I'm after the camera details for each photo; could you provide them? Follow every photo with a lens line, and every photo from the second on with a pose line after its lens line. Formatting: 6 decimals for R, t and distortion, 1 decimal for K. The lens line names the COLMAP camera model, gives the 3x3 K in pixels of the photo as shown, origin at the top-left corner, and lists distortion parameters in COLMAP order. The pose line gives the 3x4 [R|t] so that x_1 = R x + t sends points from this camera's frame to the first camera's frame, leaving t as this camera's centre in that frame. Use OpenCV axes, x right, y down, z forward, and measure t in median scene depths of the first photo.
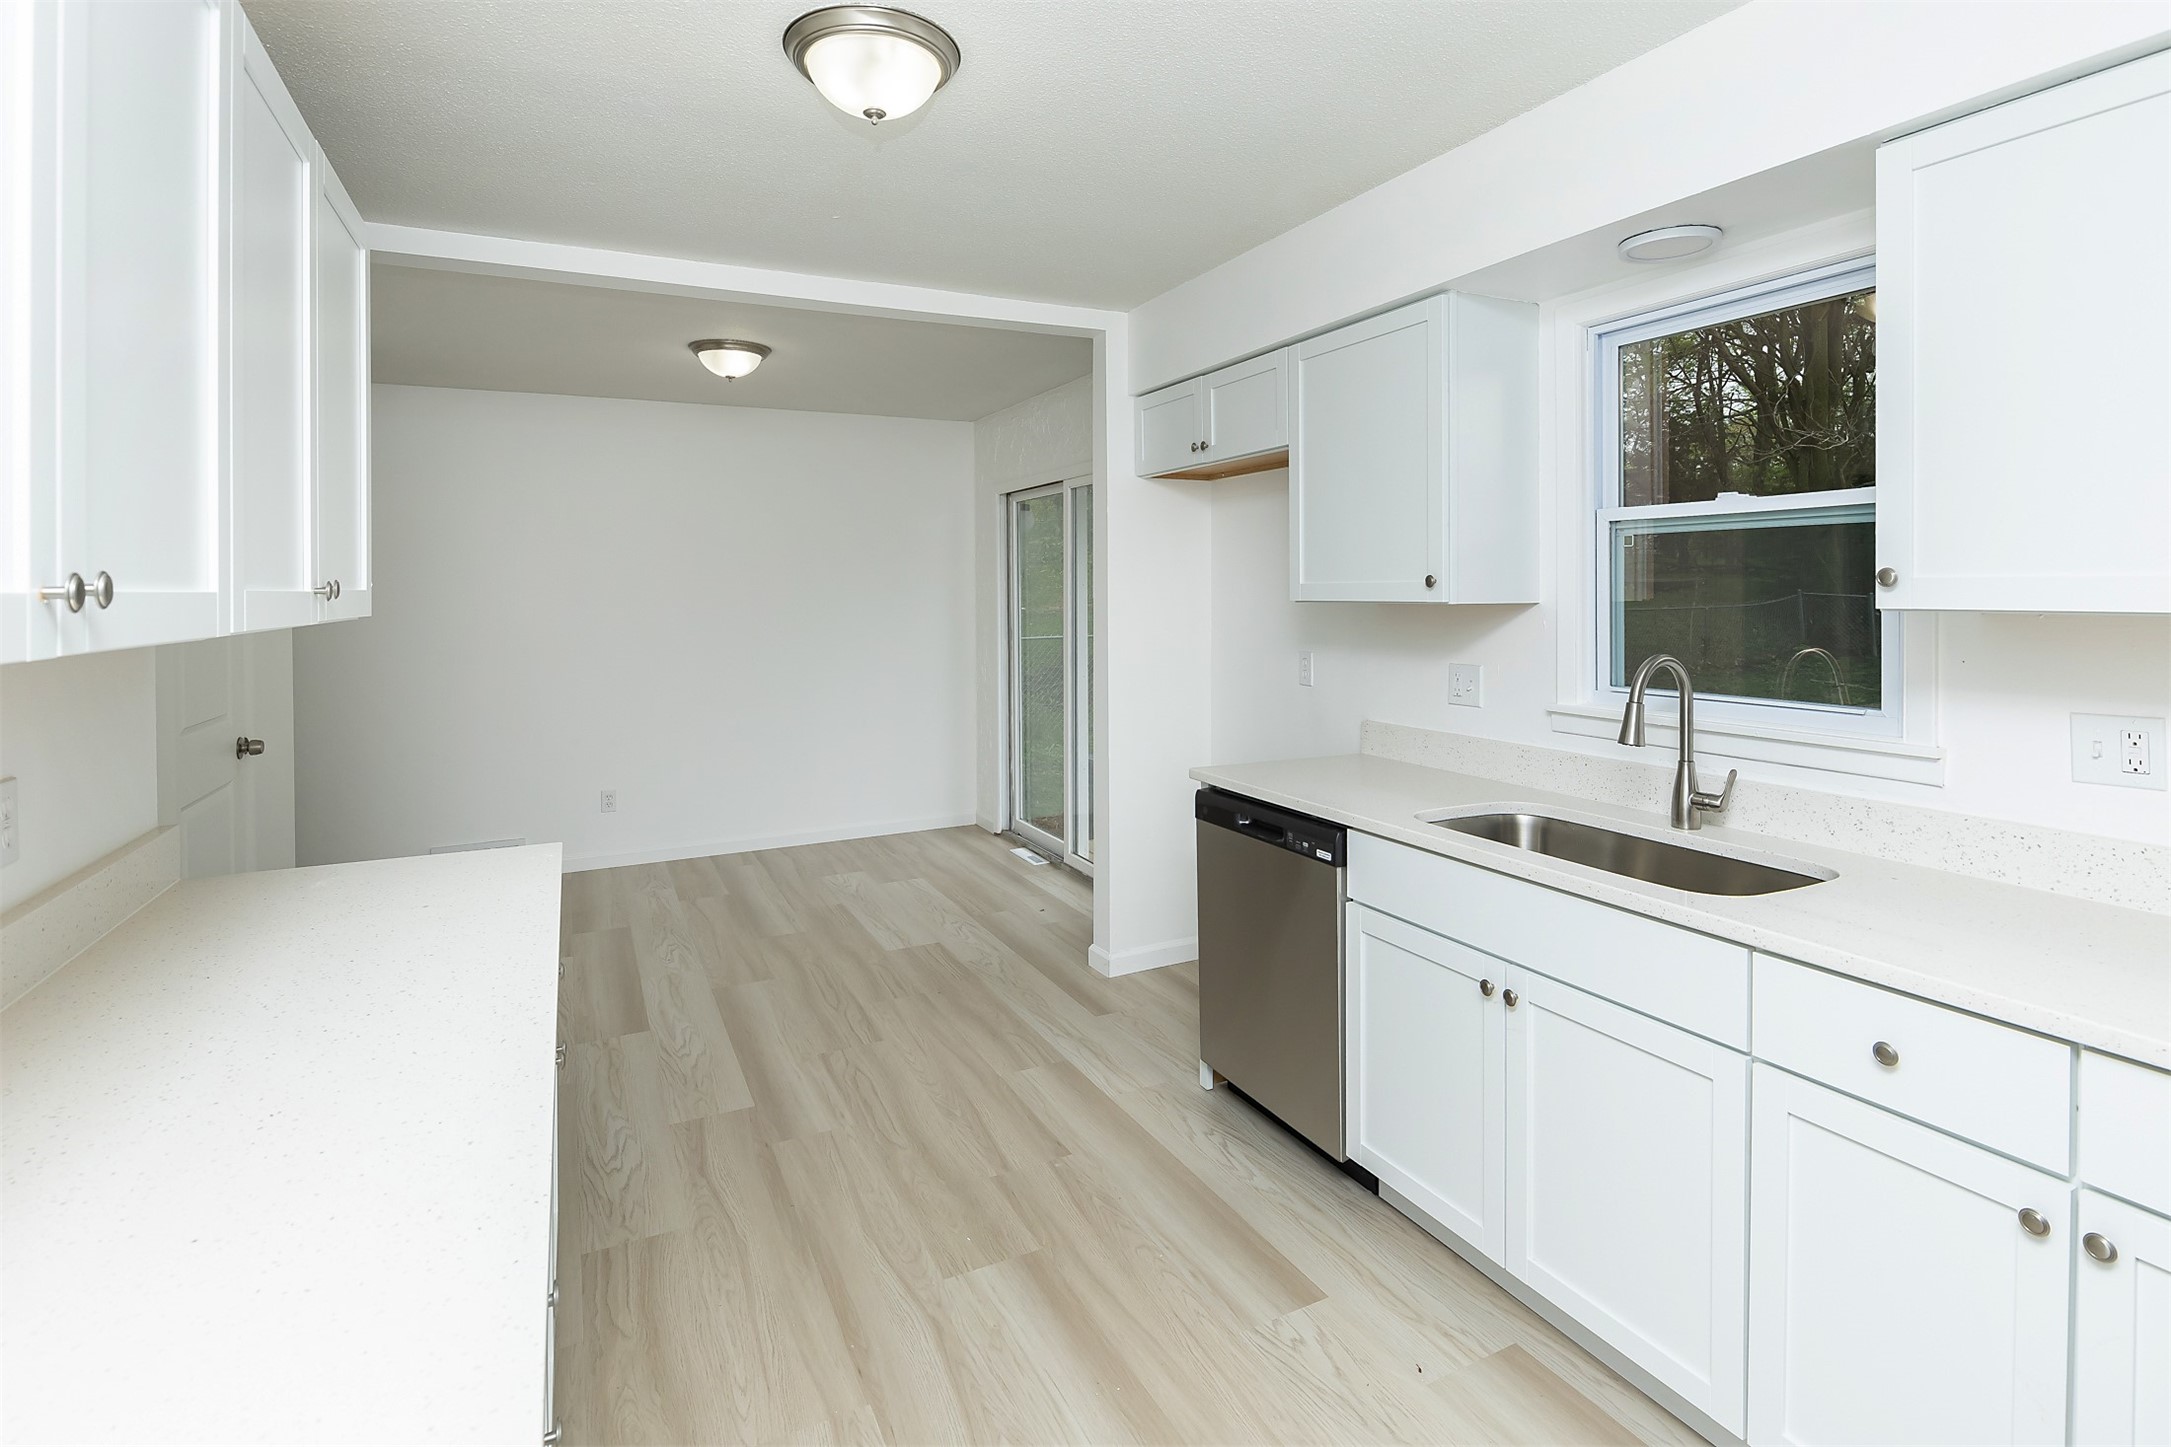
lens RADIAL K [[1062.2, 0, 1127.7], [0, 1062.2, 593.5], [0, 0, 1]] dist [-0.013175, 0.000017]
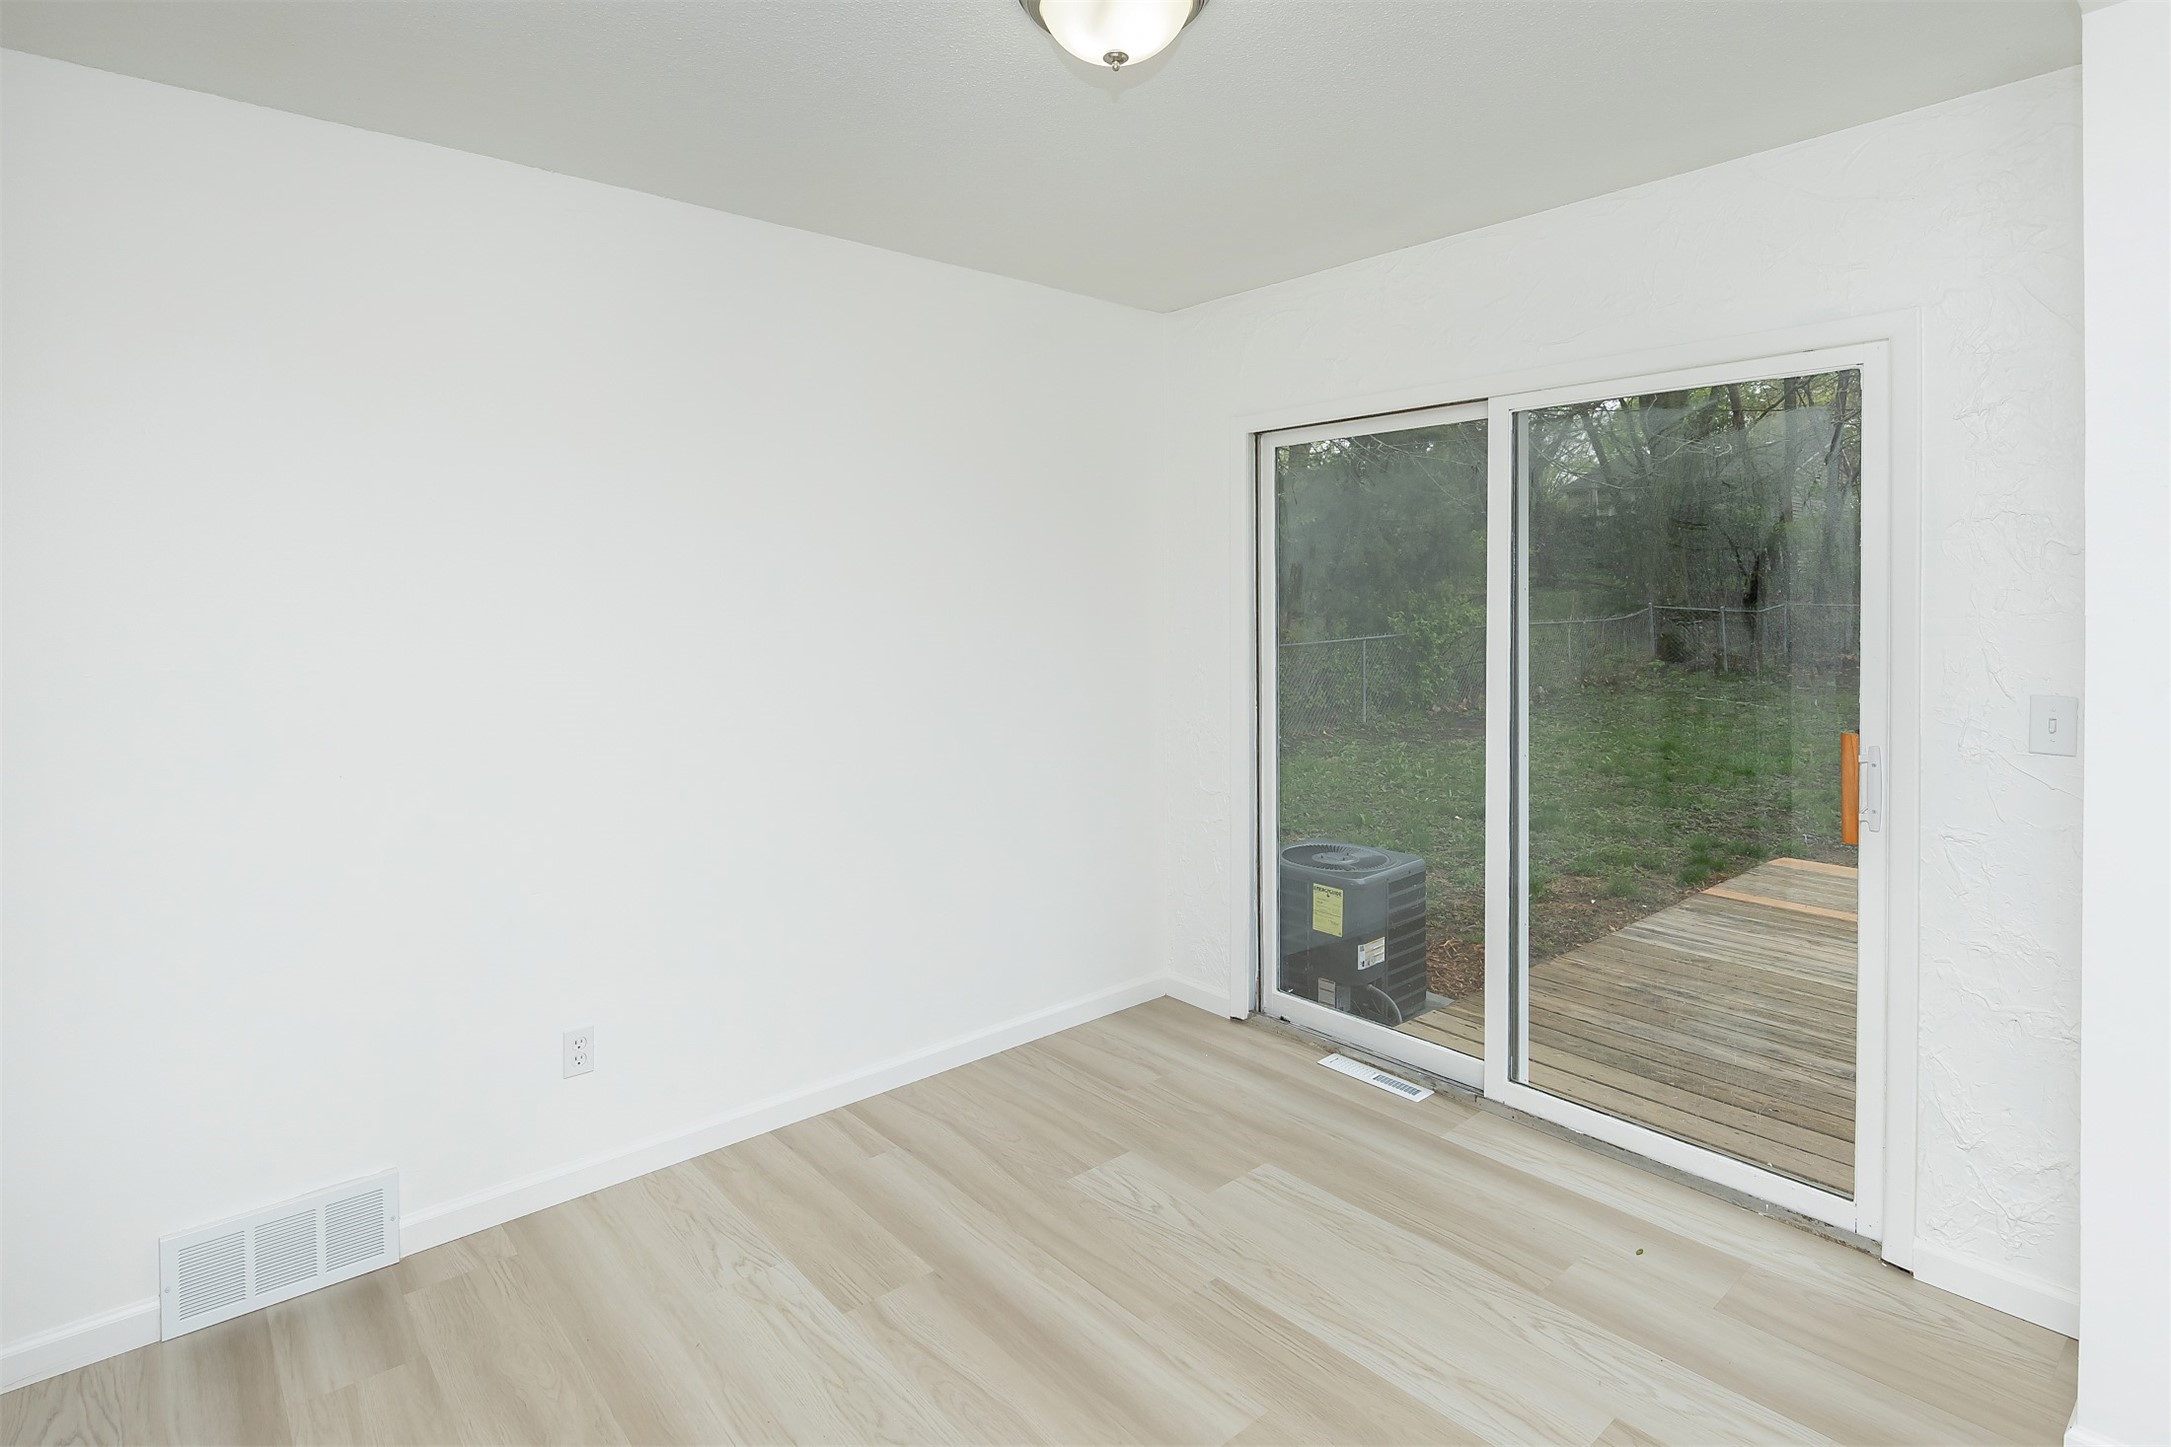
lens RADIAL K [[1091.6, 0, 1056.6], [0, 1091.6, 598.5], [0, 0, 1]] dist [-0.007814, -0.000088]
pose [[0.975515, 0.003411, 0.219908, -0.366129], [-0.002516, 0.999987, -0.004351, -0.000522], [-0.219920, 0.003691, 0.975511, 0.456933]]
